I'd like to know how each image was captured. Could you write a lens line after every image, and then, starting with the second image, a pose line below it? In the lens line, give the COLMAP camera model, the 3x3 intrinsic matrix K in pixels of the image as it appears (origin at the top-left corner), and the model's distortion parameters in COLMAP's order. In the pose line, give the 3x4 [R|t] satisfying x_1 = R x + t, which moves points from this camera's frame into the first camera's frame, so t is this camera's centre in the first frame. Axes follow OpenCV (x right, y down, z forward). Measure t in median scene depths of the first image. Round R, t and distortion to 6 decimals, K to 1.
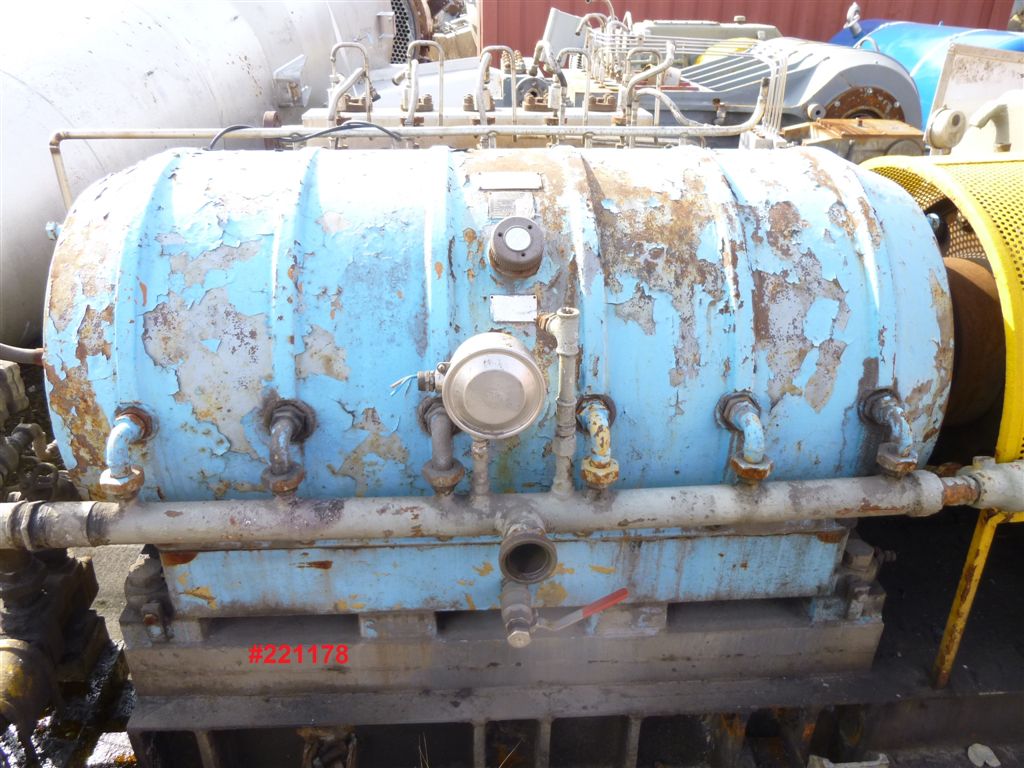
lens RADIAL K [[790.1, 0, 512.3], [0, 790.1, 383.2], [0, 0, 1]] dist [-0.000948, 0.001518]
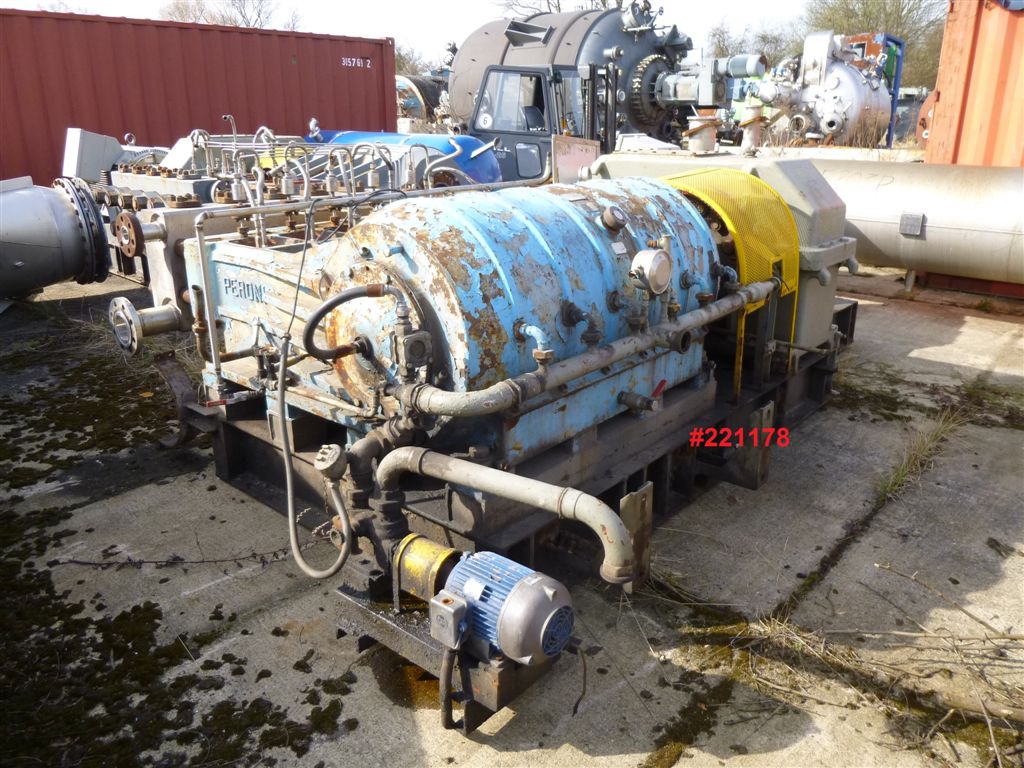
lens RADIAL K [[790.1, 0, 513.0], [0, 790.1, 383.1], [0, 0, 1]] dist [-0.000948, 0.001518]
pose [[0.705632, -0.245892, 0.664546, -1.698505], [0.330077, 0.943953, -0.001207, 0.158751], [-0.627004, 0.220202, 0.747246, -0.322588]]
